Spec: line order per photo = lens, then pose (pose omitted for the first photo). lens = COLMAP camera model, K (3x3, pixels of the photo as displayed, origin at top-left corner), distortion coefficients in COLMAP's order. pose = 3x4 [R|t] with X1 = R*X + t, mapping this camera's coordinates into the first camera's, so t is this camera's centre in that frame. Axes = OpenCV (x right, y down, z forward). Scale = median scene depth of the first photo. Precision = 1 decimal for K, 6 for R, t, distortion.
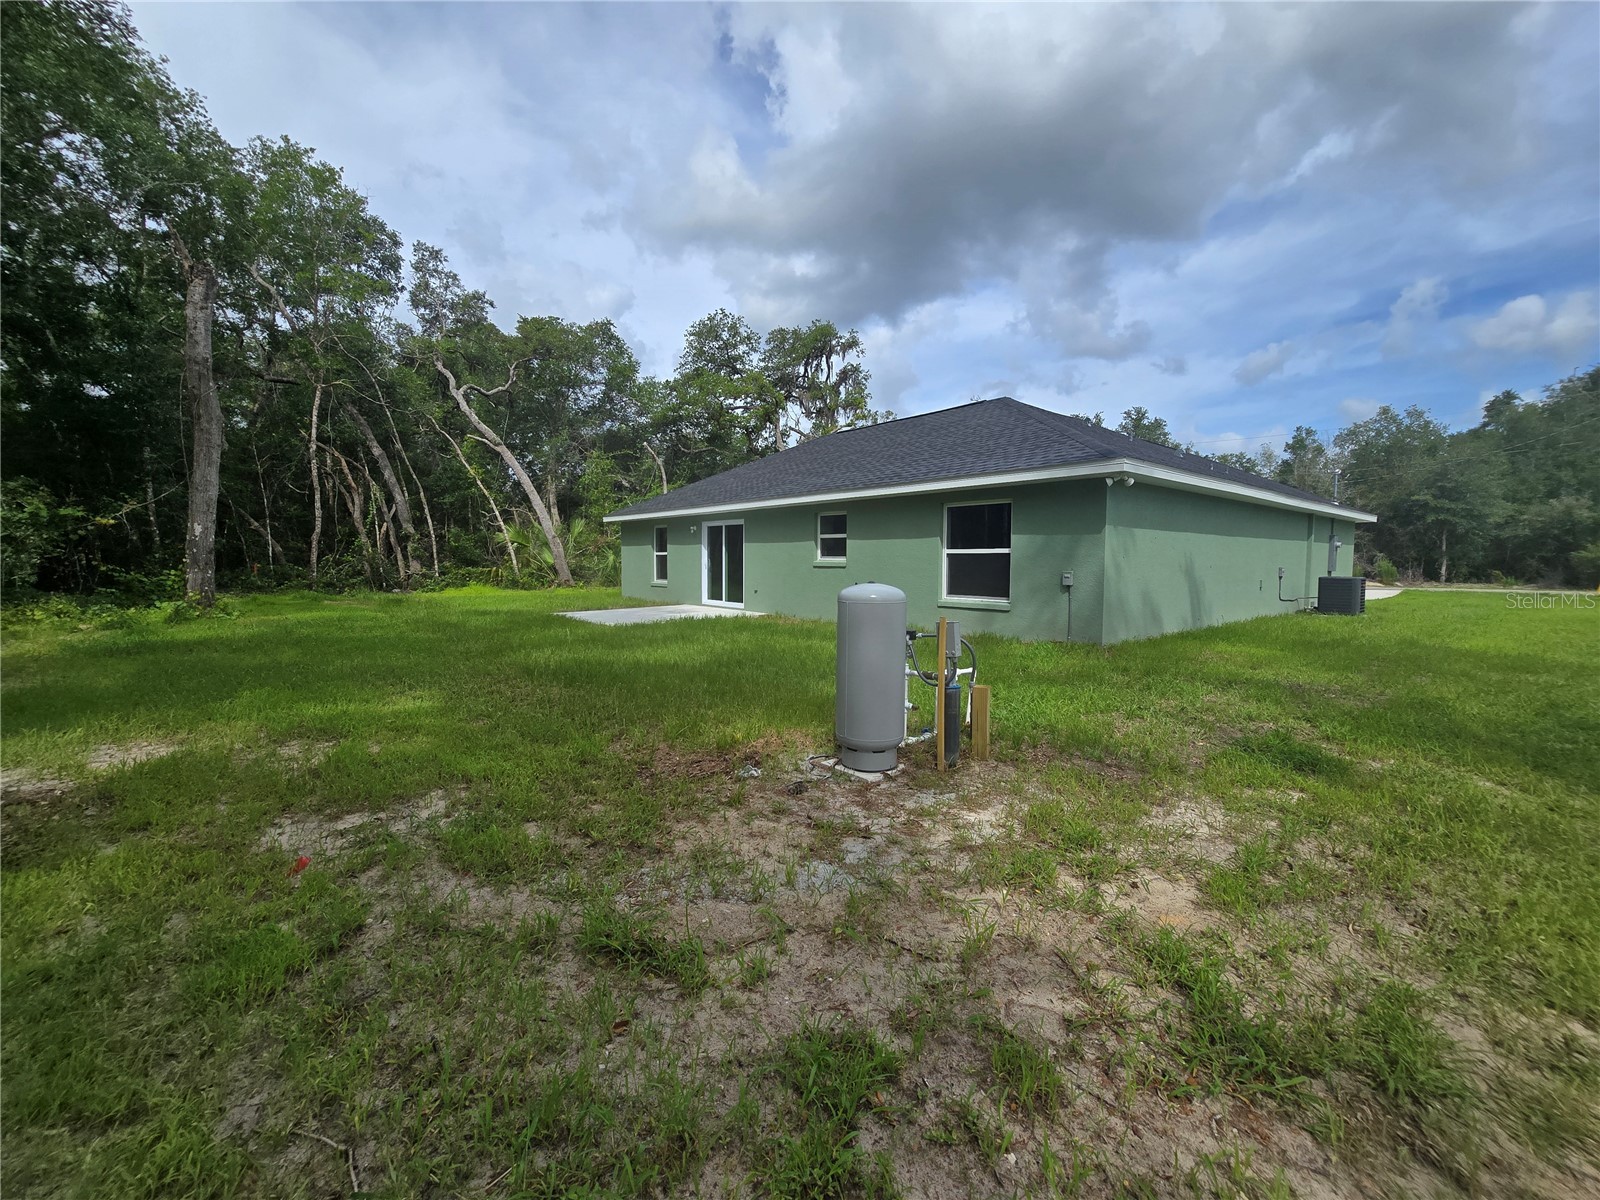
lens RADIAL K [[643.1, 0, 808.4], [0, 643.1, 595.8], [0, 0, 1]] dist [-0.001090, 0.000078]
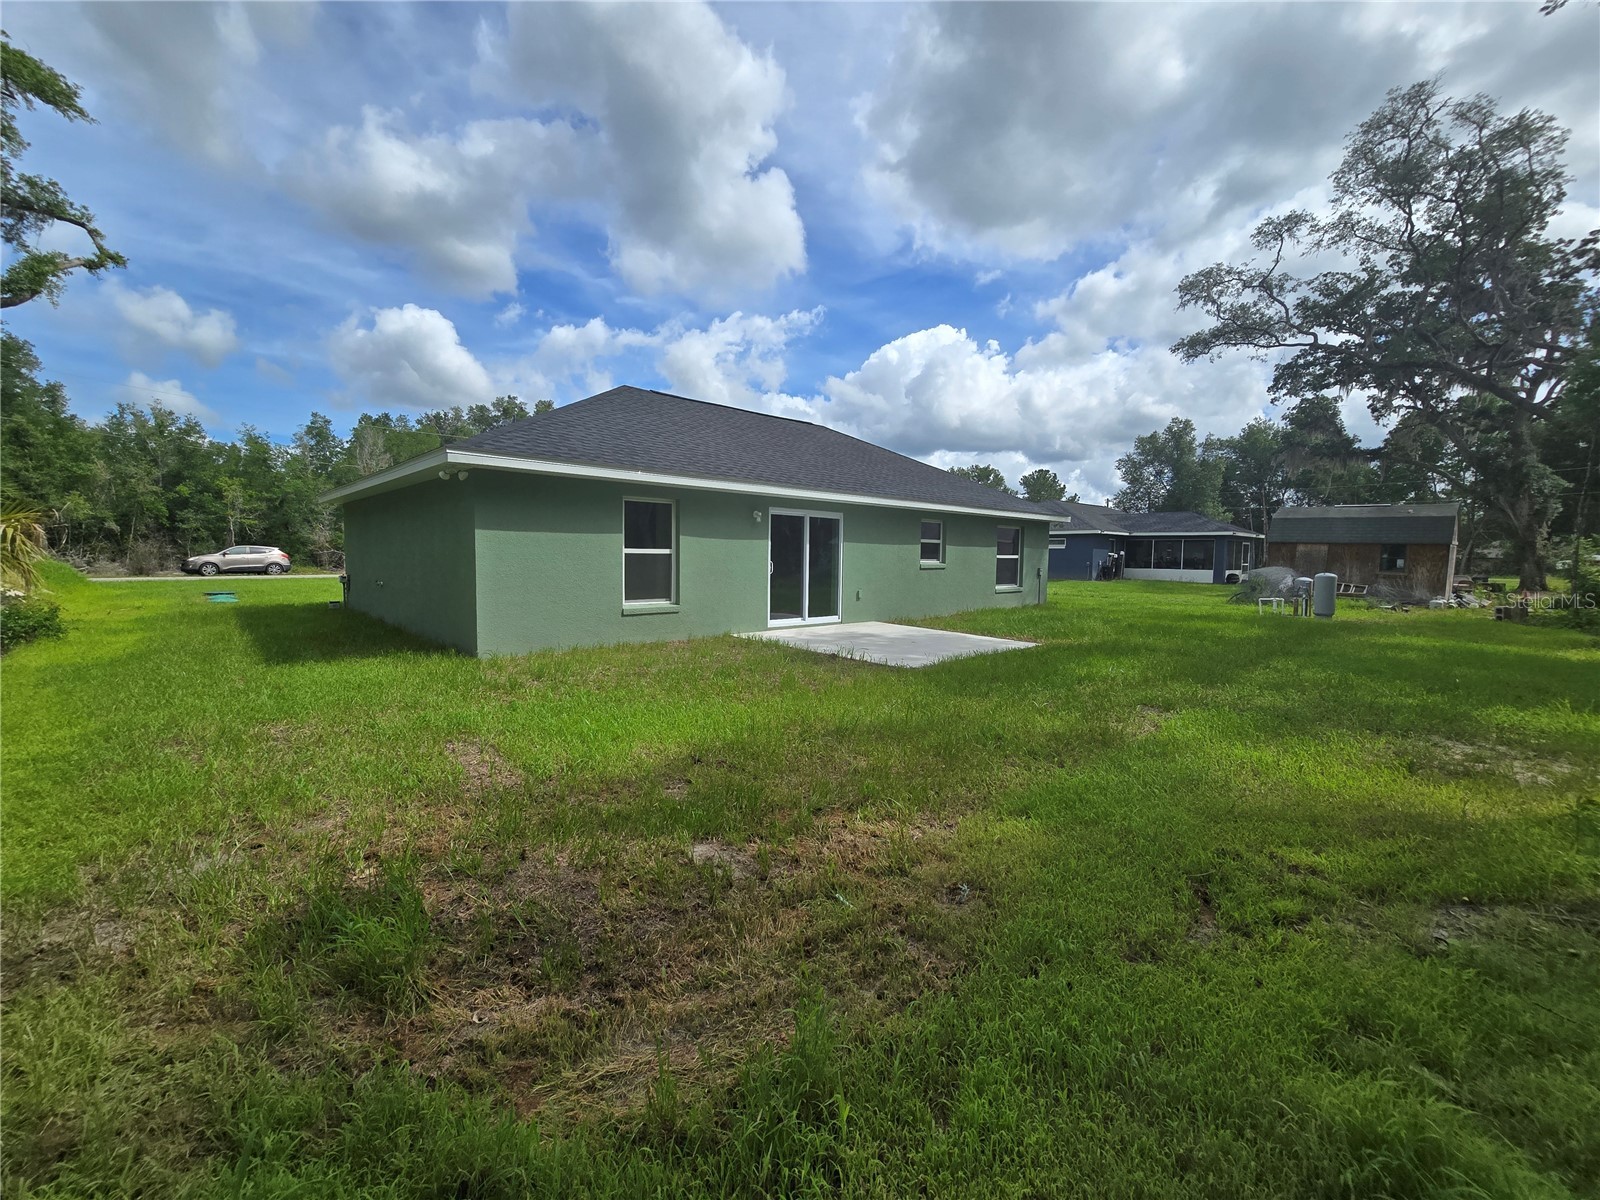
lens RADIAL K [[653.3, 0, 818.6], [0, 653.3, 604.1], [0, 0, 1]] dist [0.000564, 0.000168]
pose [[-0.055210, -0.073425, 0.995771, -0.901679], [0.050193, 0.995827, 0.076213, -0.065829], [-0.997212, 0.054188, -0.051294, 1.034580]]
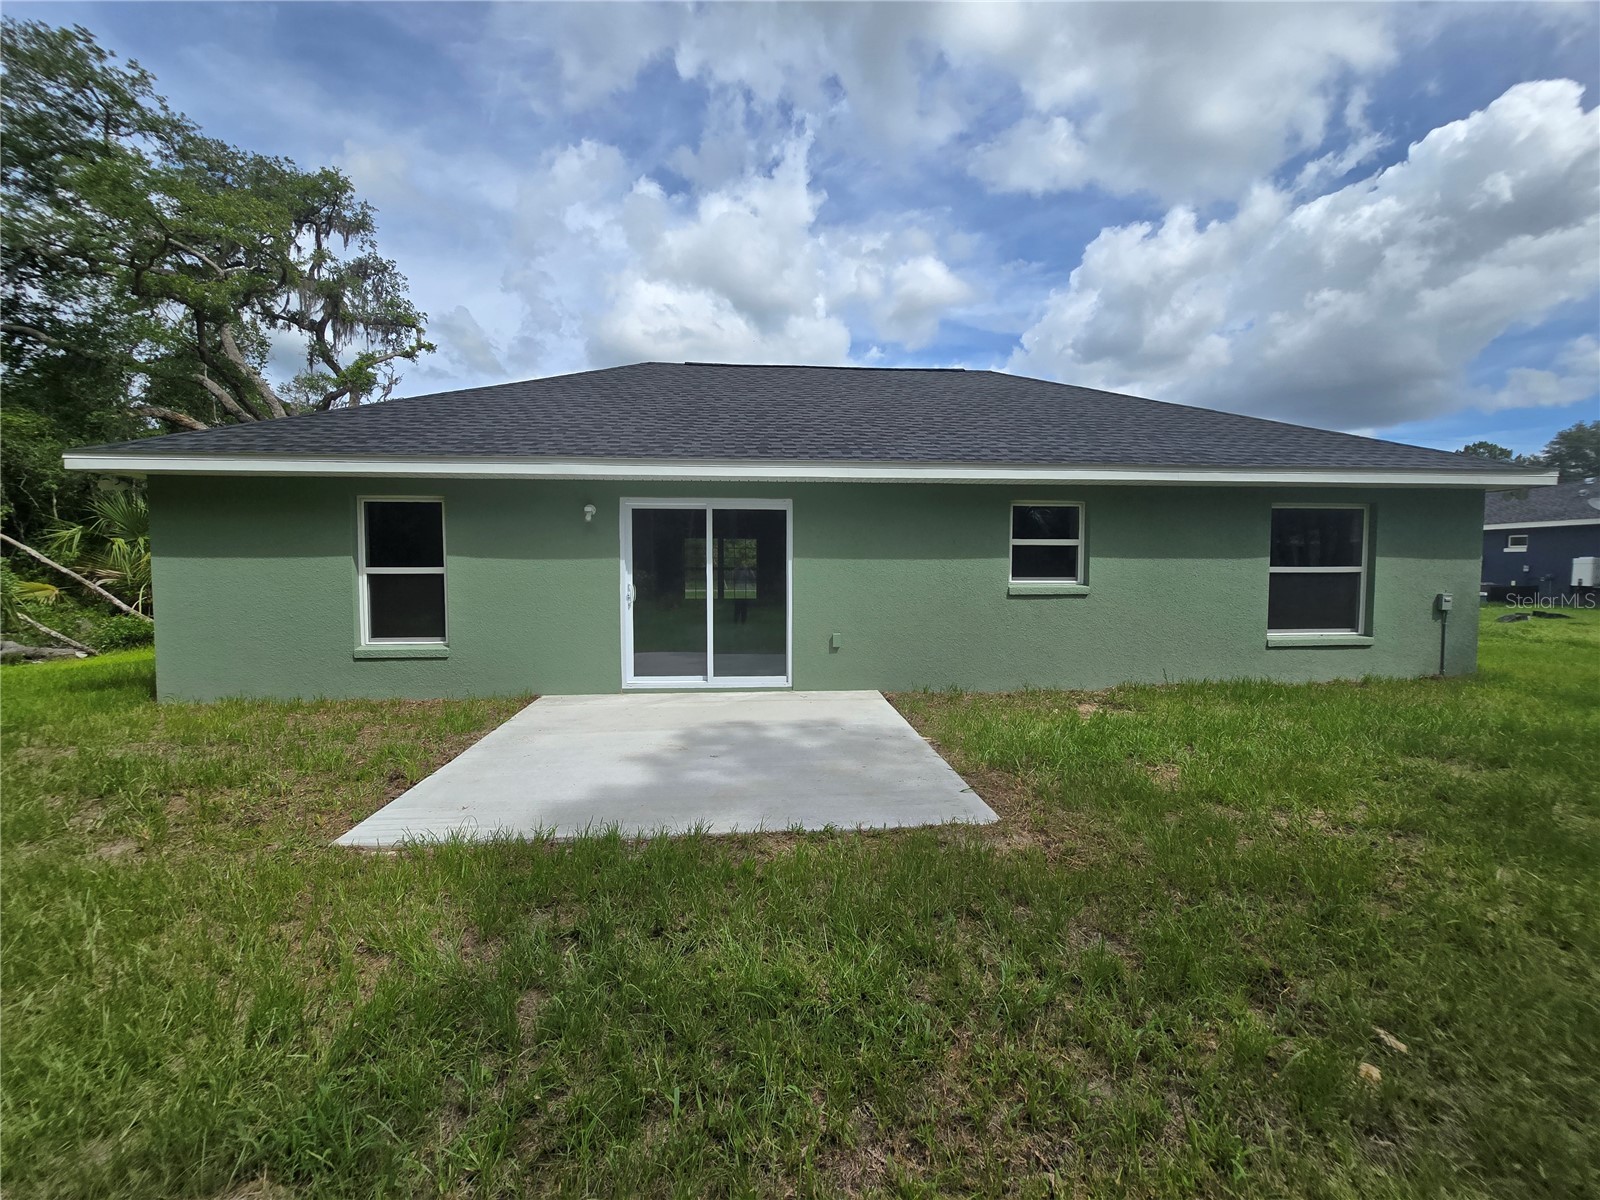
lens RADIAL K [[659.5, 0, 802.2], [0, 659.5, 595.7], [0, 0, 1]] dist [-0.004866, 0.000497]
pose [[0.583974, -0.038442, 0.810862, -0.471243], [0.050325, 0.998671, 0.011102, -0.051128], [-0.810211, 0.034323, 0.585133, 0.680154]]
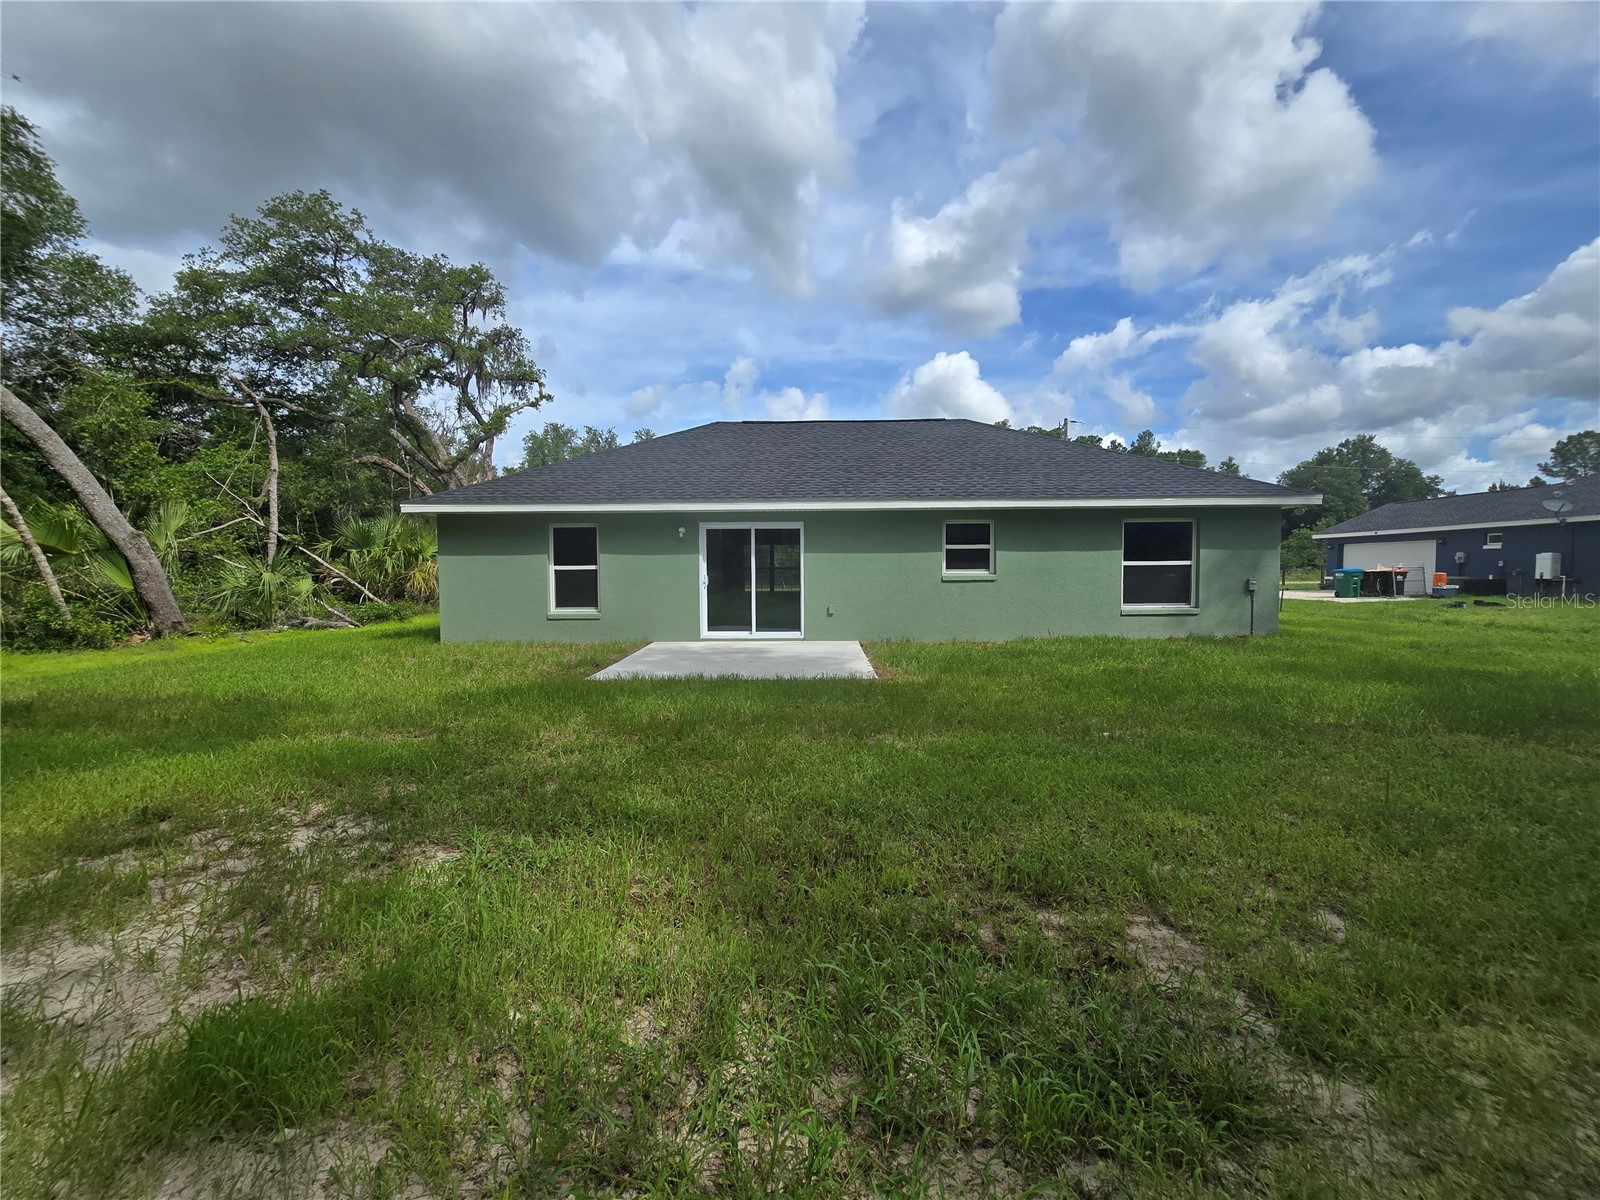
lens RADIAL K [[656.6, 0, 801.2], [0, 656.6, 596.8], [0, 0, 1]] dist [-0.003006, -0.000051]
pose [[0.664722, -0.037148, 0.746167, -0.660027], [0.053762, 0.998552, 0.001819, -0.030256], [-0.745154, 0.038907, 0.665757, 0.461376]]
